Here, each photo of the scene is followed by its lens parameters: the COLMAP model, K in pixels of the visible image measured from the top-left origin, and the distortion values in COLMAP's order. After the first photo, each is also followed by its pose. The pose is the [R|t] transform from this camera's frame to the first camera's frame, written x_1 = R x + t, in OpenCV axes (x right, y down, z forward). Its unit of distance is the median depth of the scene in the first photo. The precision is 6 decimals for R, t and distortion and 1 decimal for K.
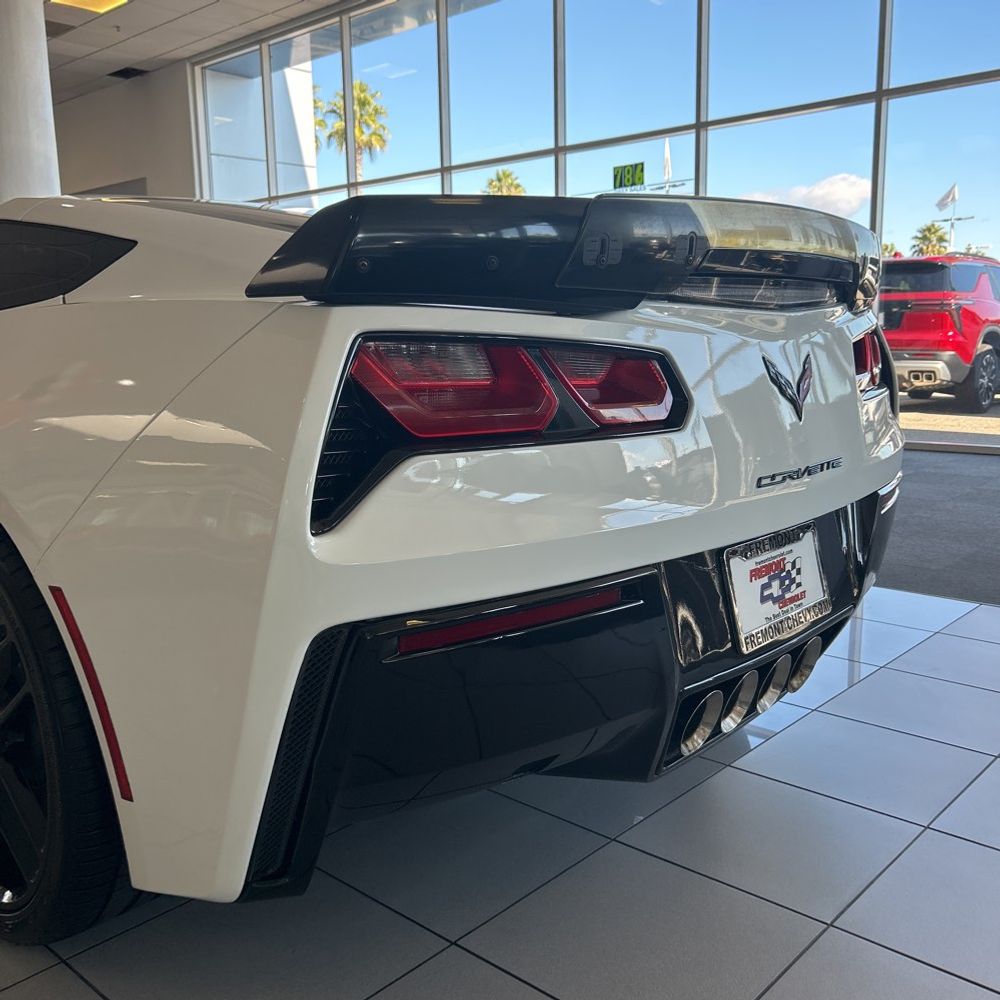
lens RADIAL K [[1010.4, 0, 497.4], [0, 1010.4, 511.7], [0, 0, 1]] dist [0.044124, -0.067038]
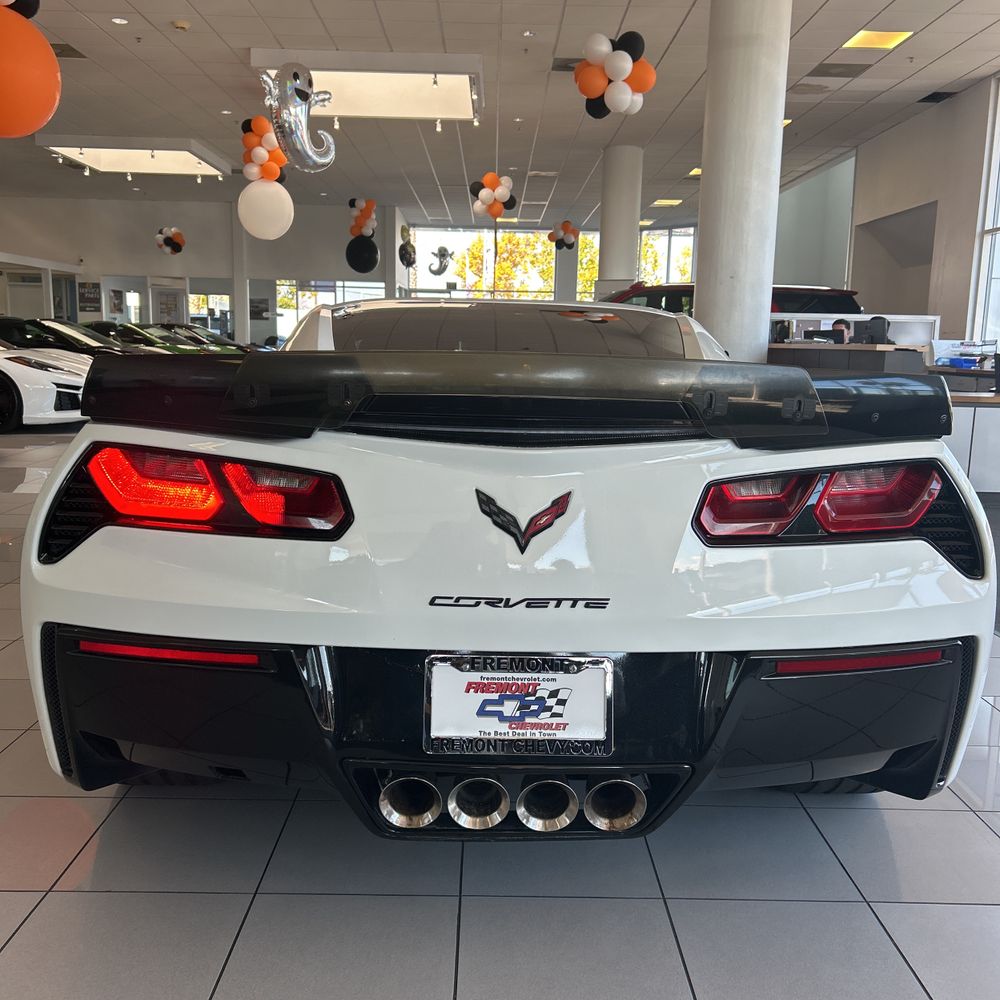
lens RADIAL K [[1014.2, 0, 497.1], [0, 1014.2, 488.5], [0, 0, 1]] dist [0.037992, -0.001711]
pose [[0.681655, 0.140665, -0.718025, 0.985211], [-0.162841, 0.985899, 0.038550, -0.185009], [0.713323, 0.090646, 0.694949, 0.248355]]
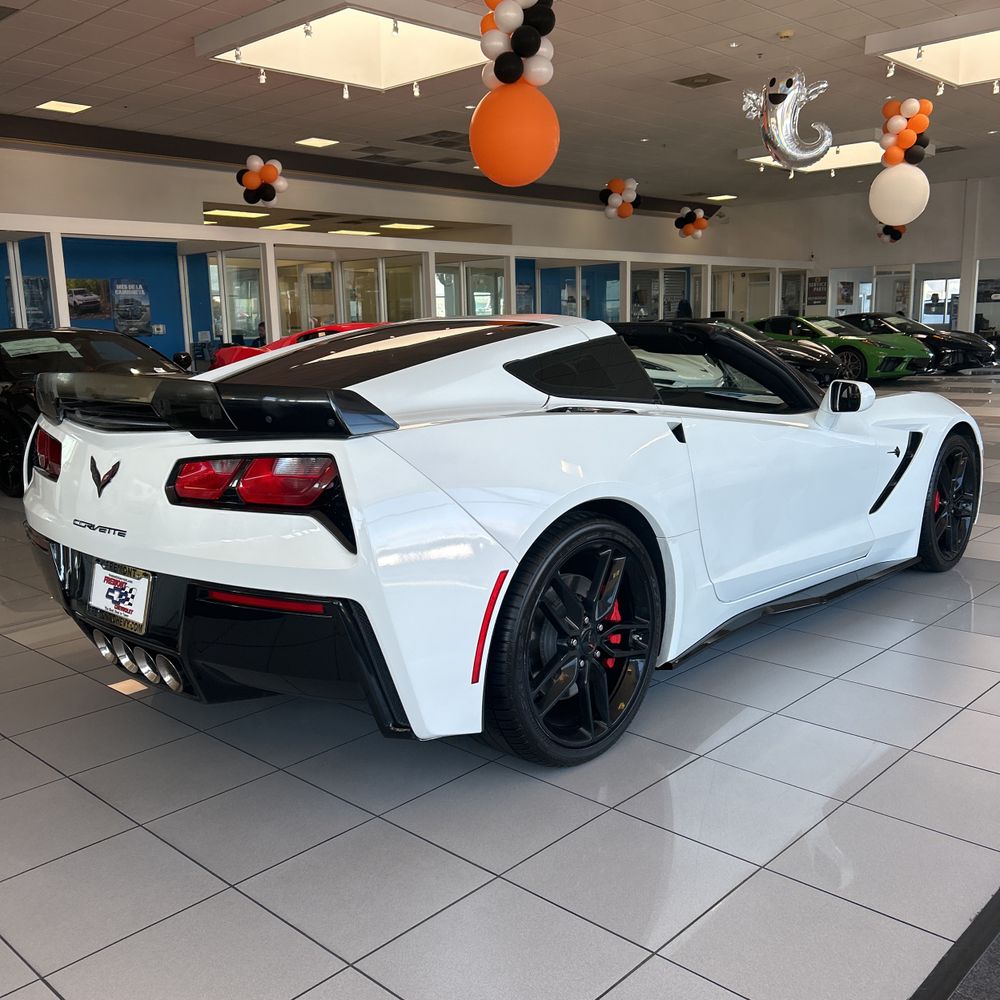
lens RADIAL K [[1006.3, 0, 500.6], [0, 1006.3, 514.5], [0, 0, 1]] dist [0.061895, -0.098088]
pose [[-0.017171, 0.203173, -0.978992, 1.861144], [-0.153666, 0.966968, 0.203373, -0.486231], [0.987974, 0.153930, 0.014617, 1.581249]]
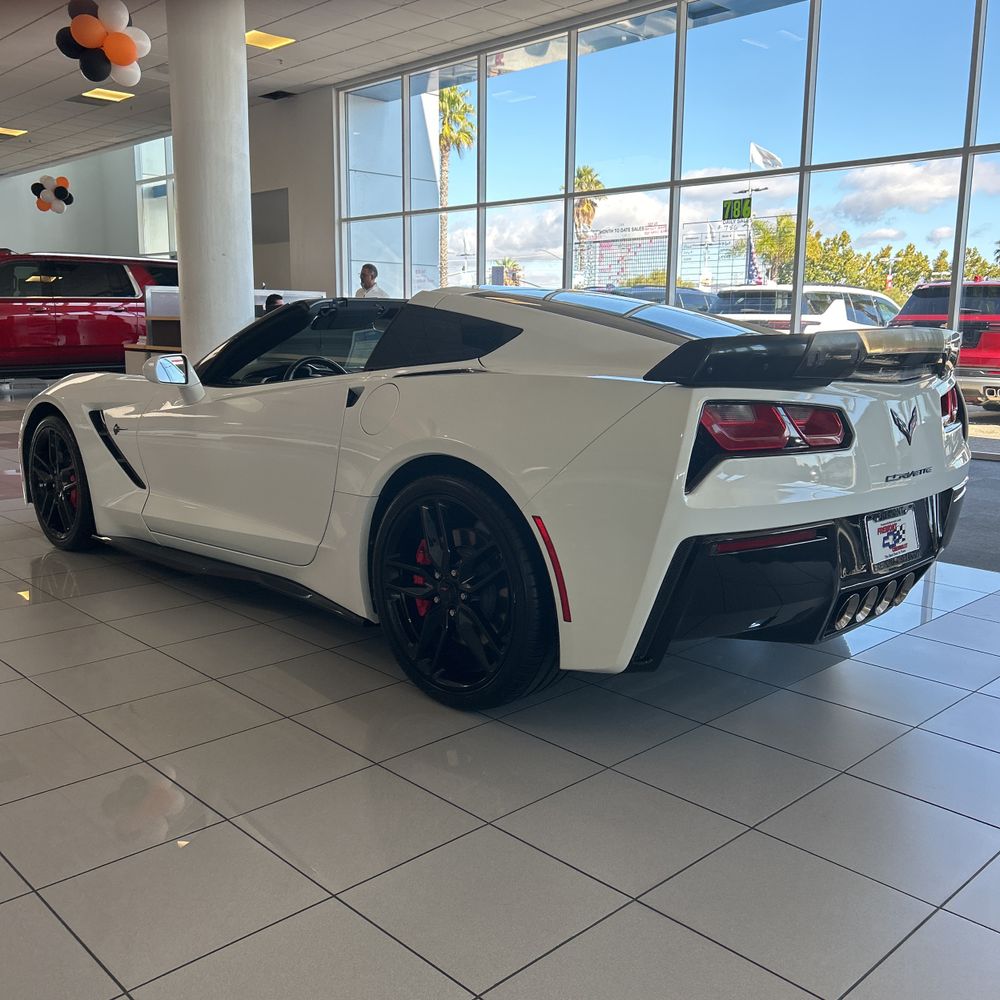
lens RADIAL K [[1010.6, 0, 498.8], [0, 1010.6, 498.3], [0, 0, 1]] dist [0.021032, -0.004441]
pose [[0.997385, 0.040944, -0.059549, -0.301582], [-0.041179, 0.999148, -0.002724, 0.036498], [0.059386, 0.005169, 0.998222, -0.793798]]
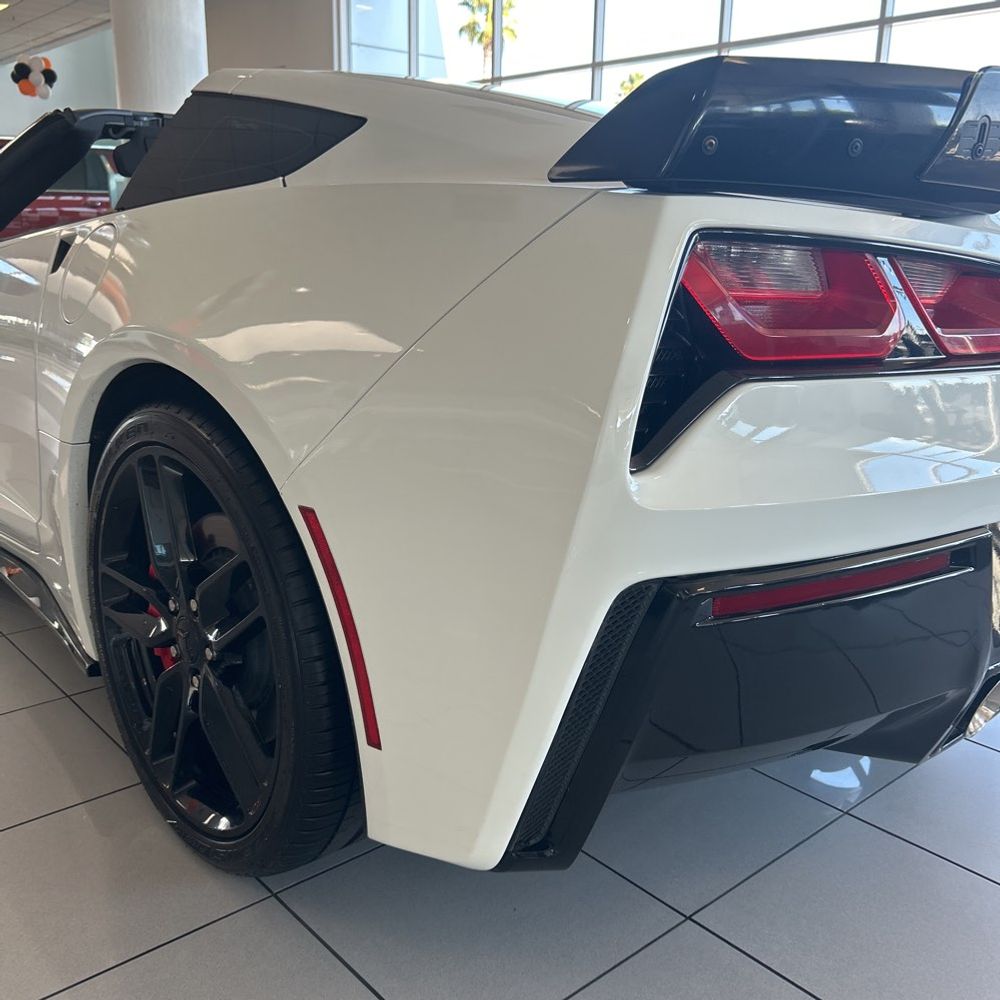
lens RADIAL K [[1010.9, 0, 505.9], [0, 1010.9, 510.2], [0, 0, 1]] dist [0.017448, -0.007598]
pose [[0.993706, 0.066375, -0.090240, -0.139553], [-0.058448, 0.994421, 0.087815, -0.009013], [0.095565, -0.081988, 0.992041, 0.105466]]
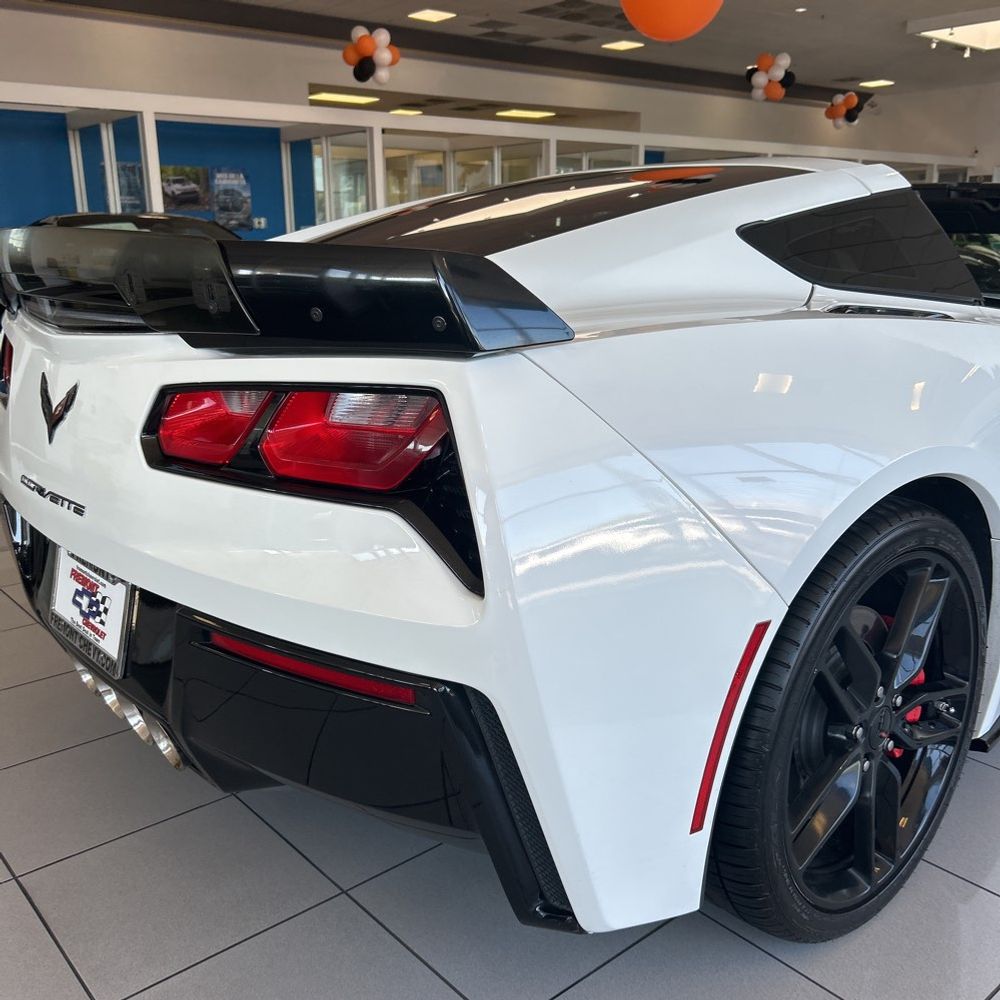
lens RADIAL K [[1010.9, 0, 505.9], [0, 1010.9, 510.2], [0, 0, 1]] dist [0.017448, -0.007598]
pose [[-0.118704, 0.282582, -0.951870, 1.164627], [-0.164227, 0.939857, 0.299496, -0.384458], [0.979254, 0.191874, -0.065157, 1.464834]]
